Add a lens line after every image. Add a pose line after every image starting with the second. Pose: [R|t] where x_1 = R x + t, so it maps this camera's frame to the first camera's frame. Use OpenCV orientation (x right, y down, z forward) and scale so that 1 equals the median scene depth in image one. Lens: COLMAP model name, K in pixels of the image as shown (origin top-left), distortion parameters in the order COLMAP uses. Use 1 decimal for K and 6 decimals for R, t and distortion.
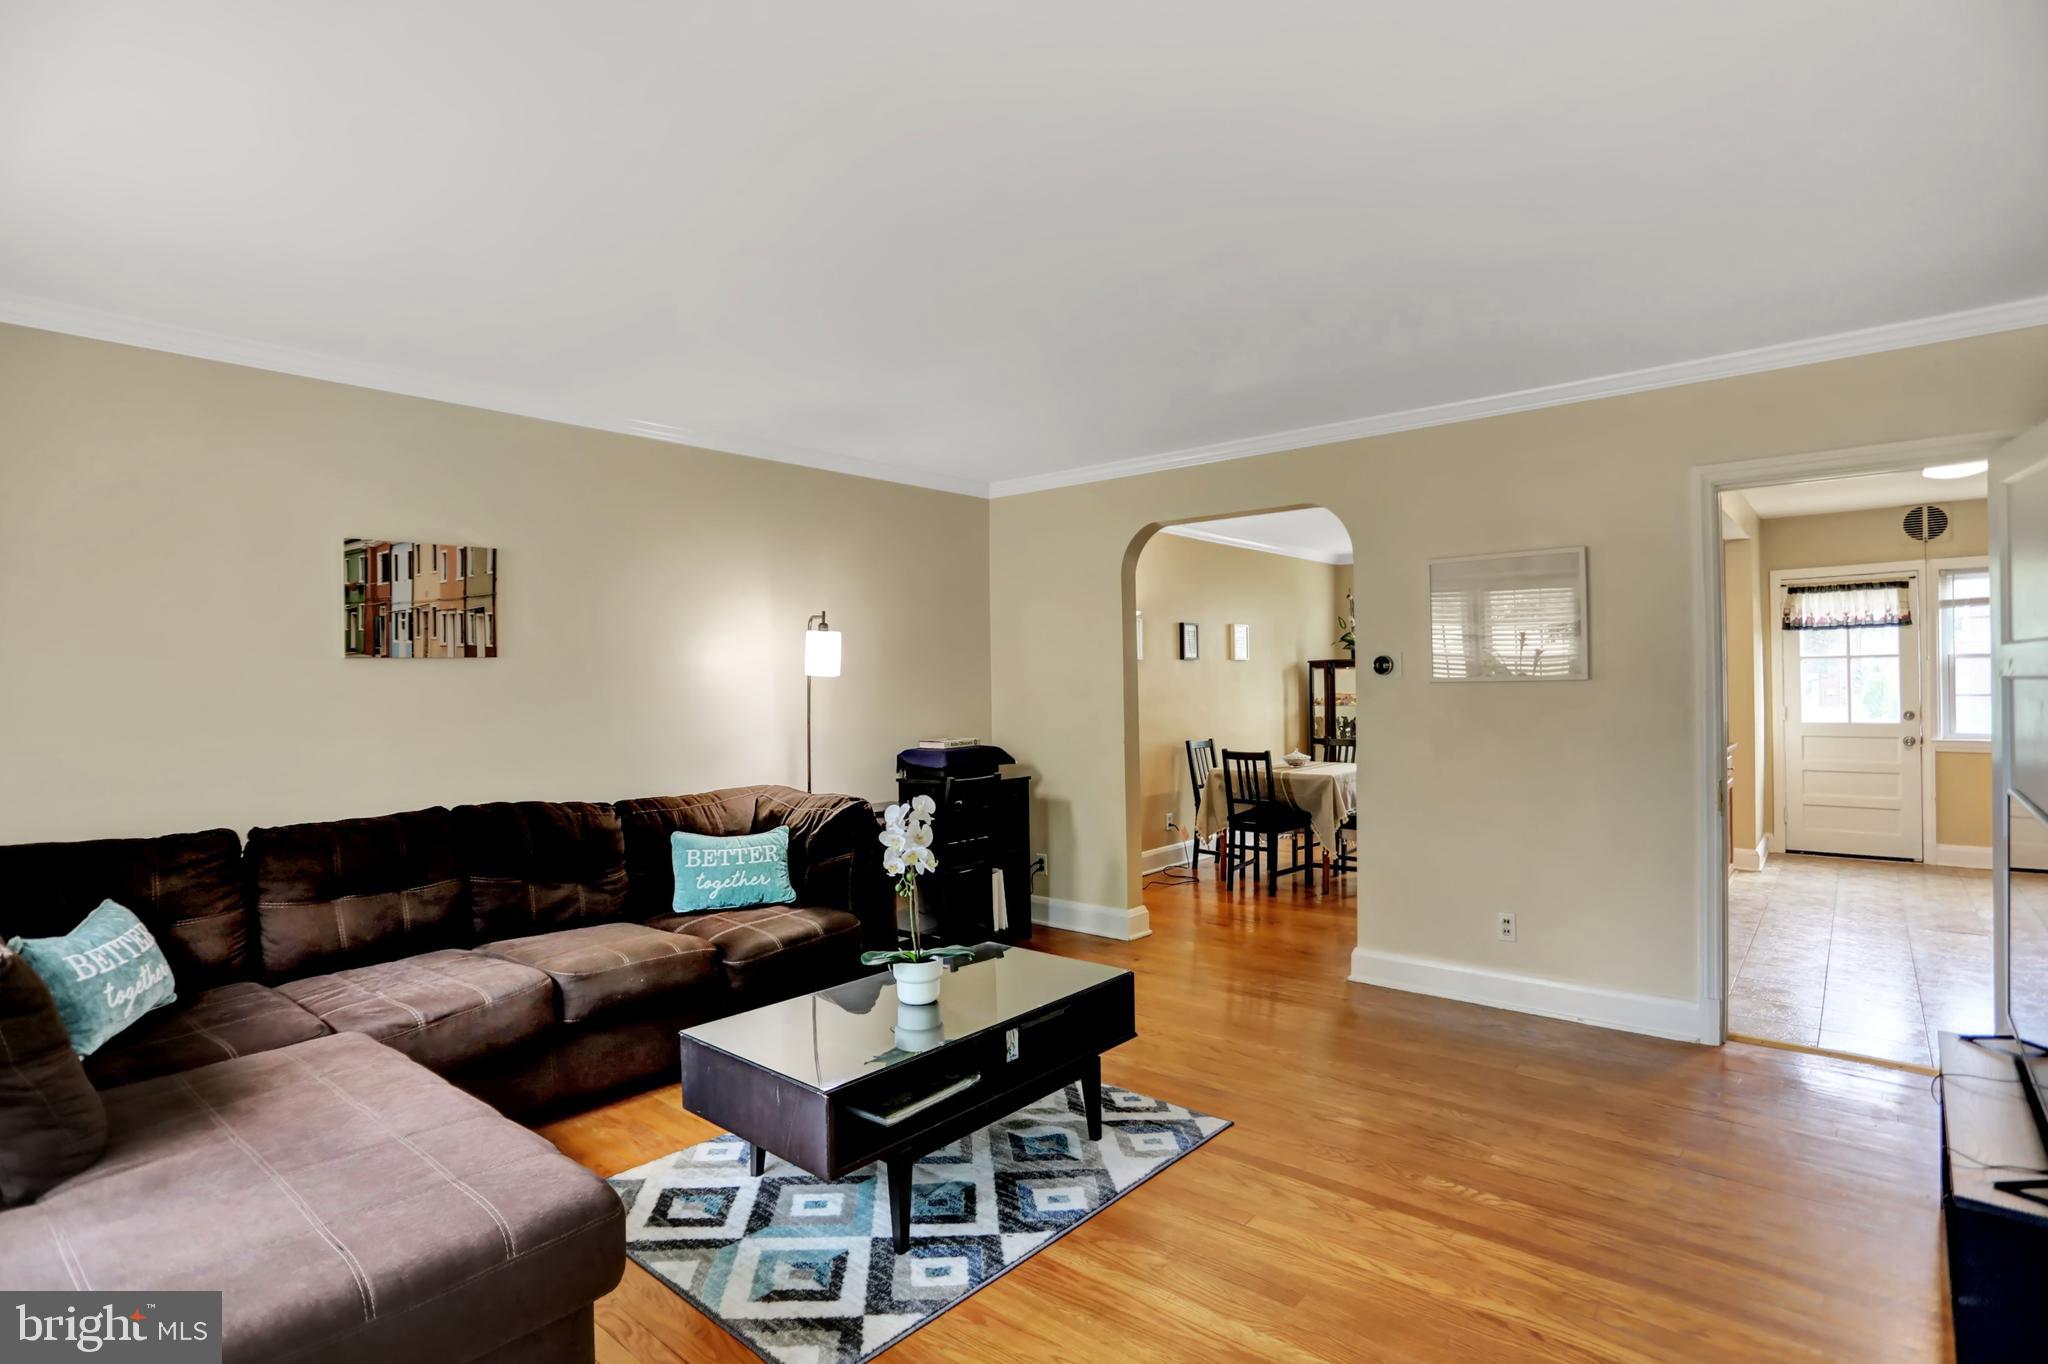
lens RADIAL K [[1004.8, 0, 1040.5], [0, 1004.8, 679.8], [0, 0, 1]] dist [-0.094046, 0.044465]
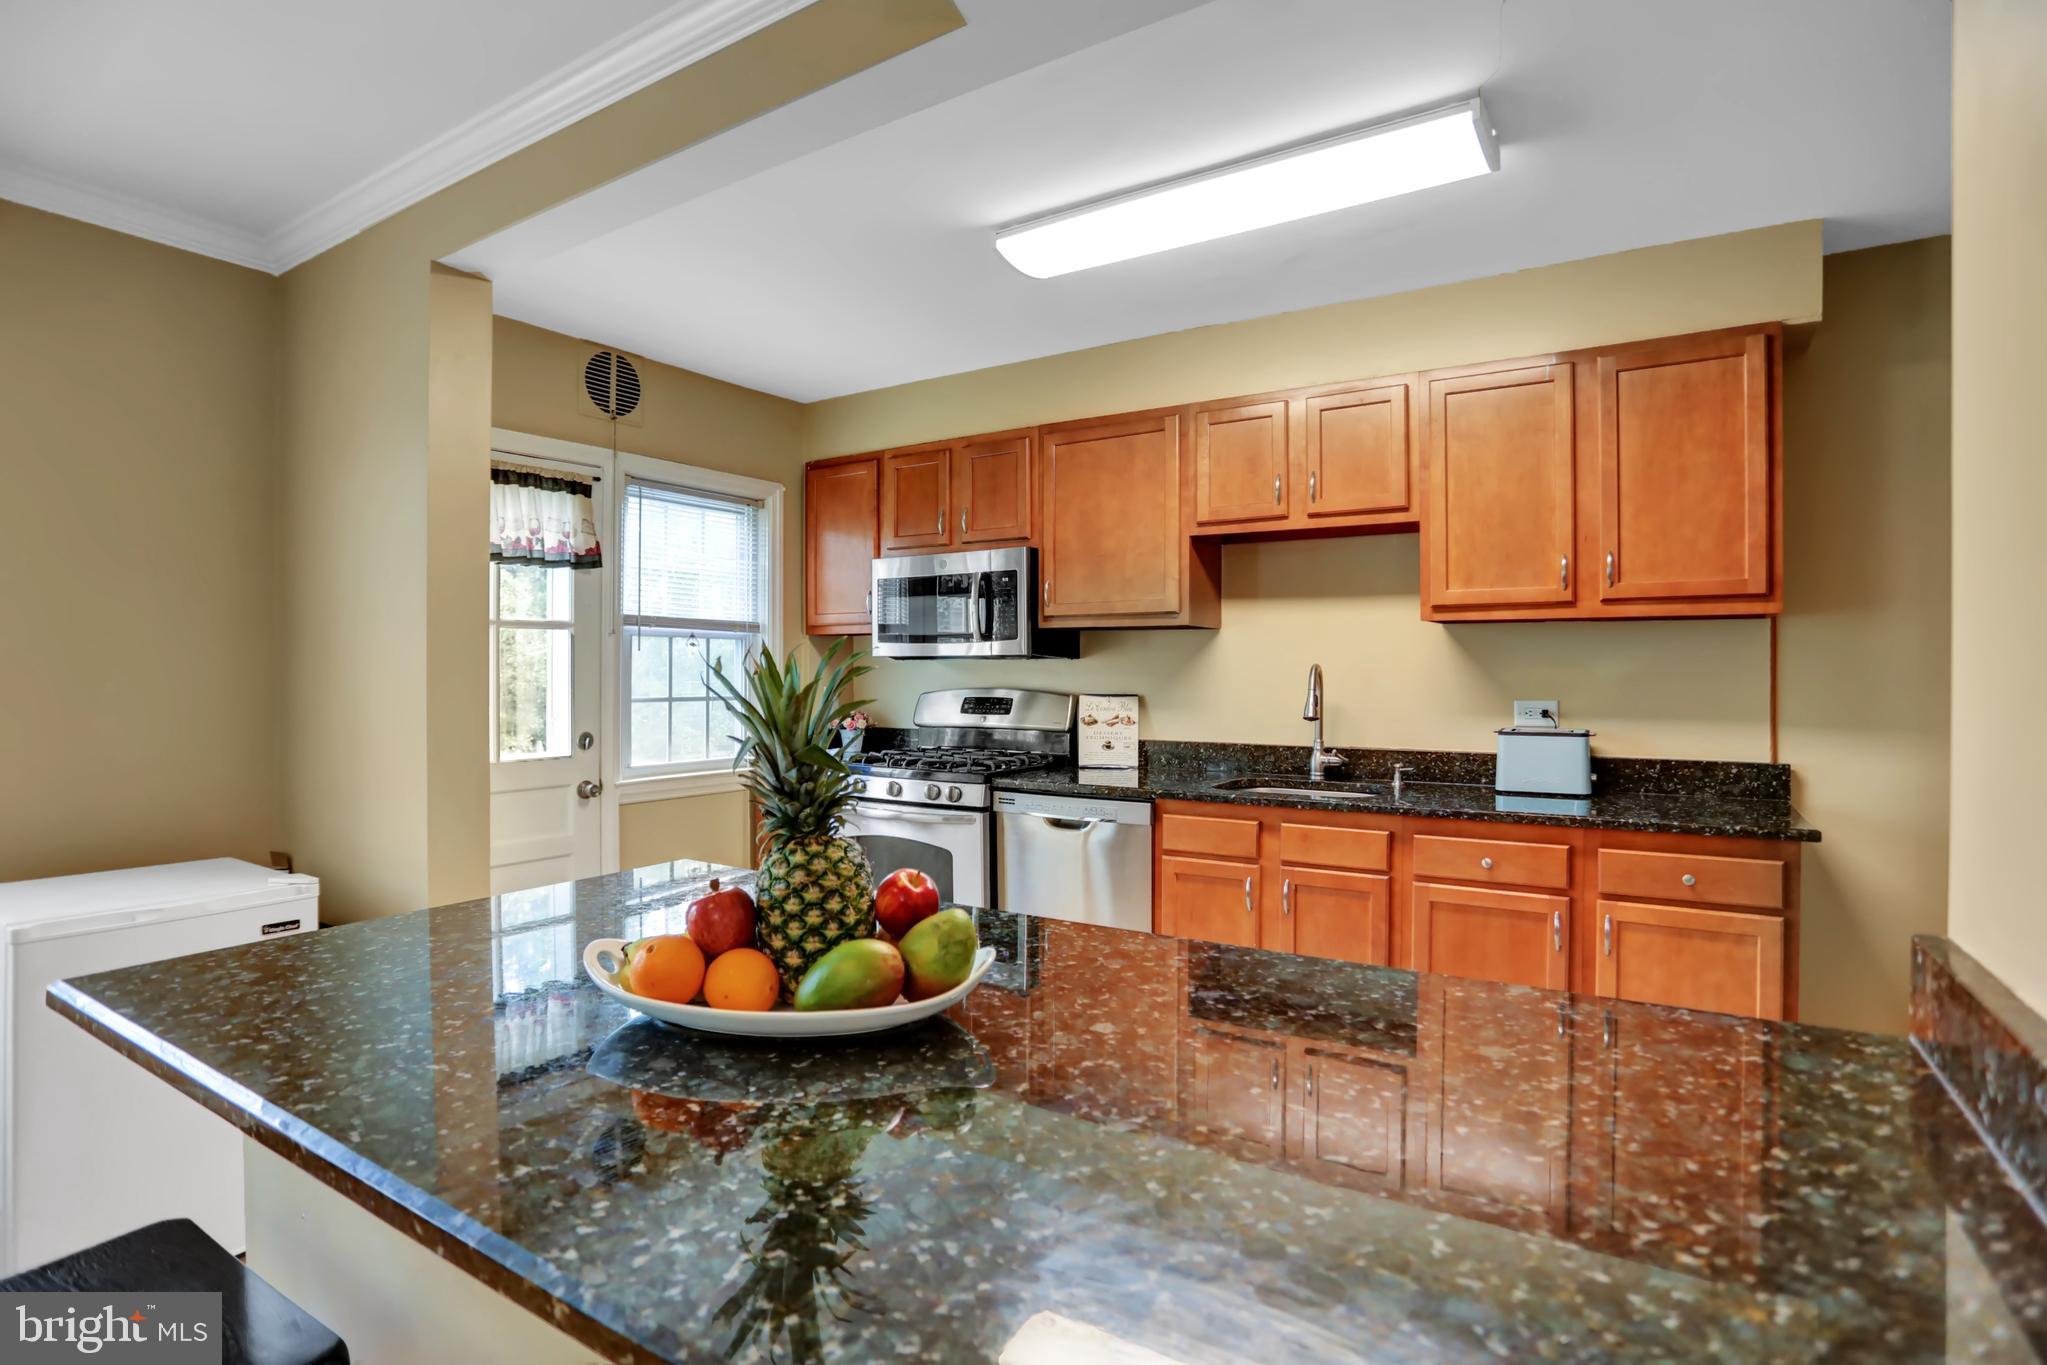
lens RADIAL K [[1004.3, 0, 1040.0], [0, 1004.3, 680.3], [0, 0, 1]] dist [-0.094046, 0.044465]
pose [[-0.138050, 0.004760, 0.990414, 0.326954], [-0.002032, 0.999985, -0.005089, 0.006175], [-0.990423, -0.002715, -0.138038, 0.799032]]
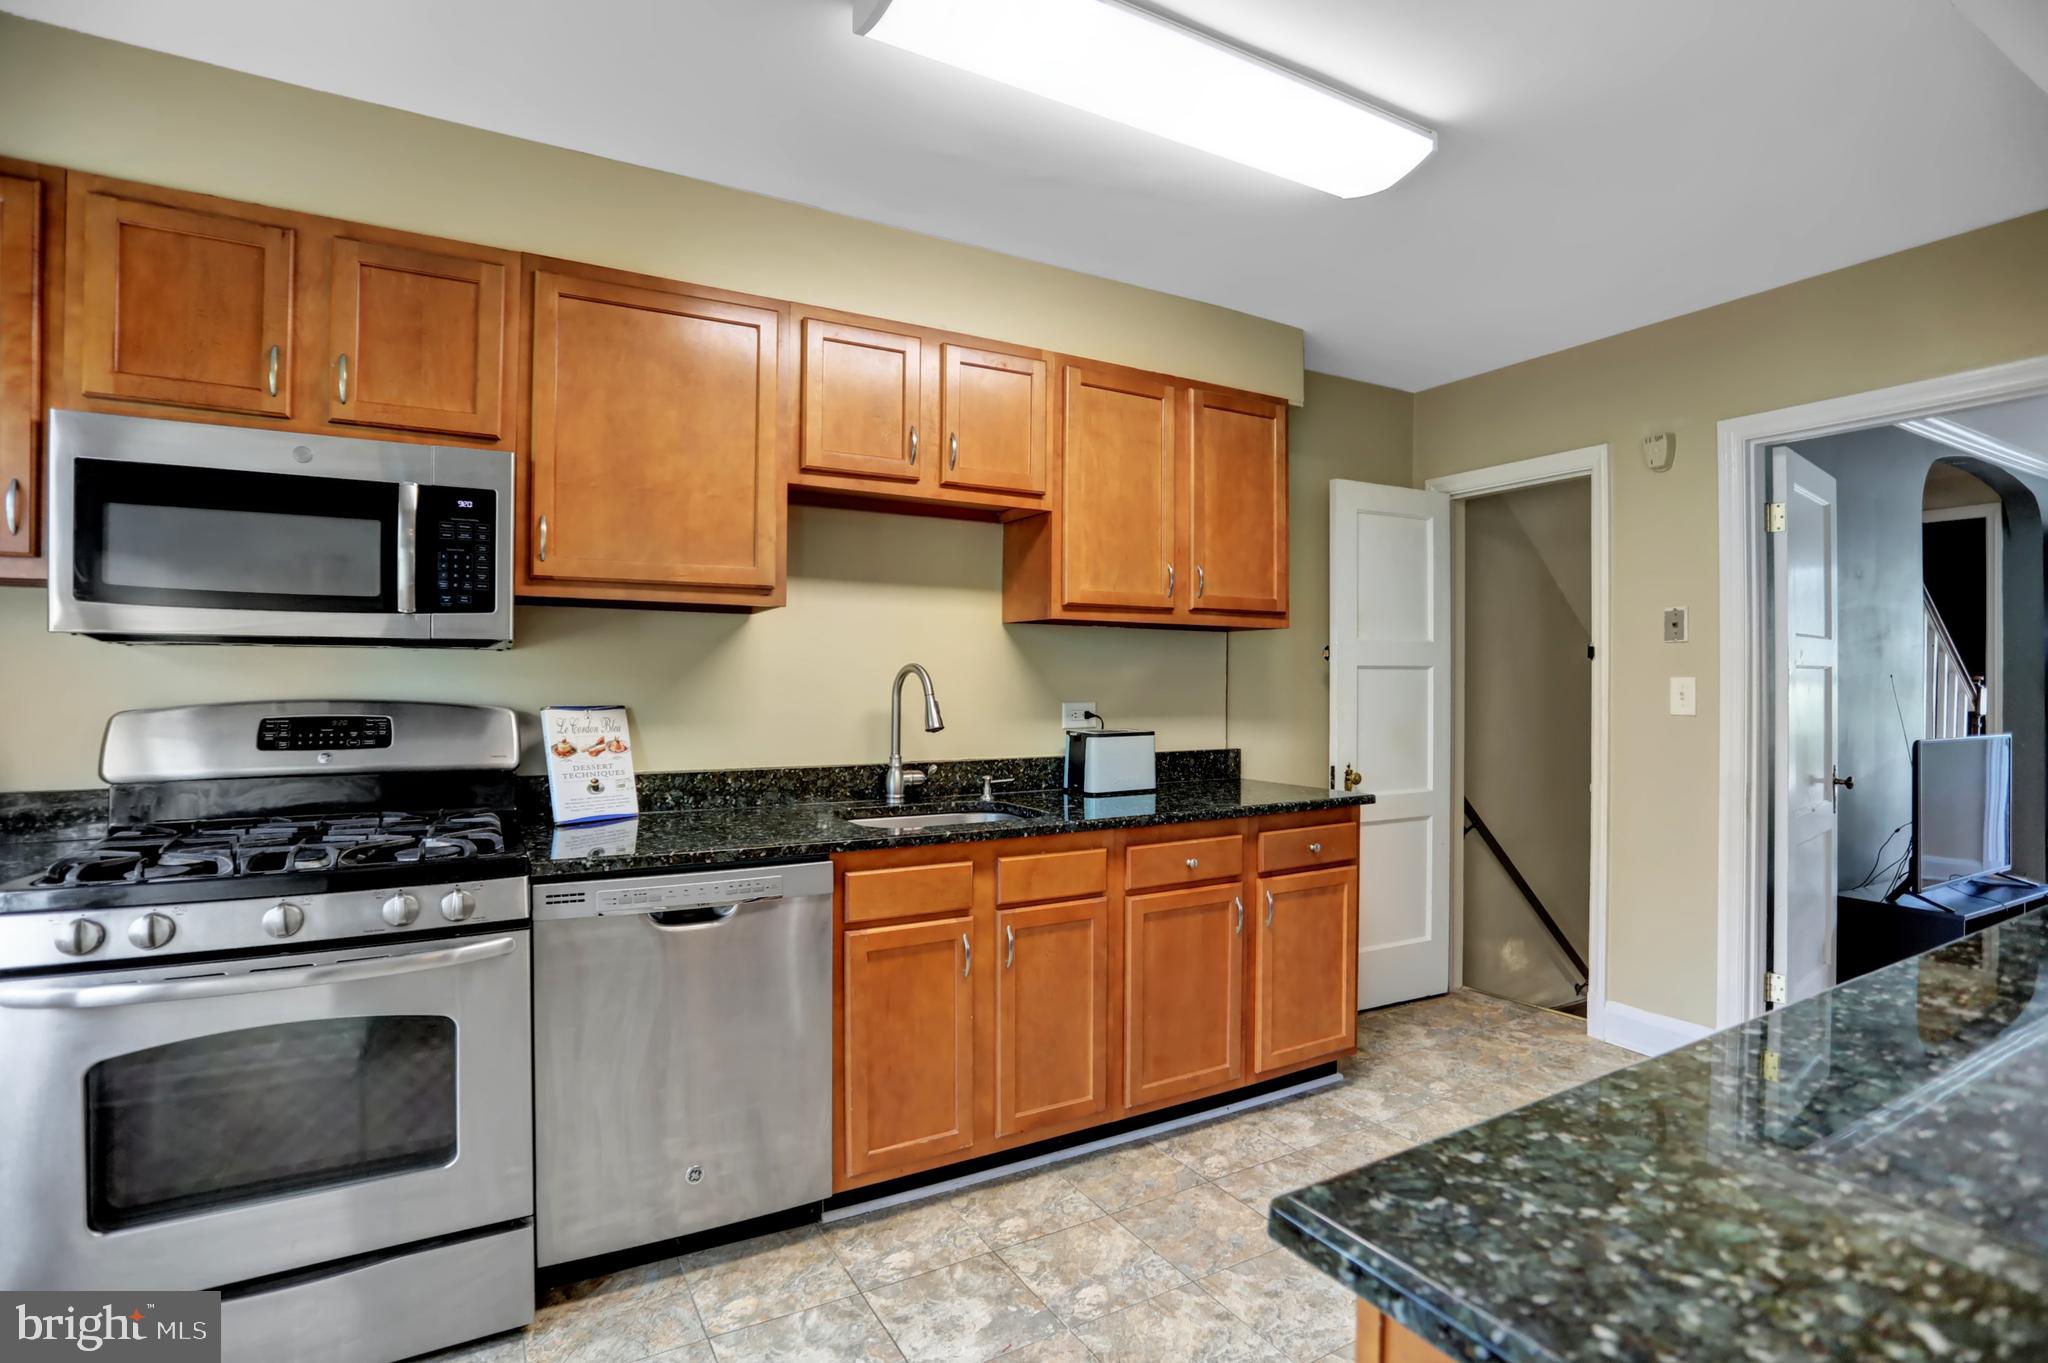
lens RADIAL K [[1010.6, 0, 1010.7], [0, 1010.6, 685.0], [0, 0, 1]] dist [-0.066438, 0.028949]
pose [[-0.939999, 0.008825, 0.341062, 0.617756], [0.008079, 0.999961, -0.003606, 0.005840], [-0.341080, -0.000634, -0.940034, 0.971766]]
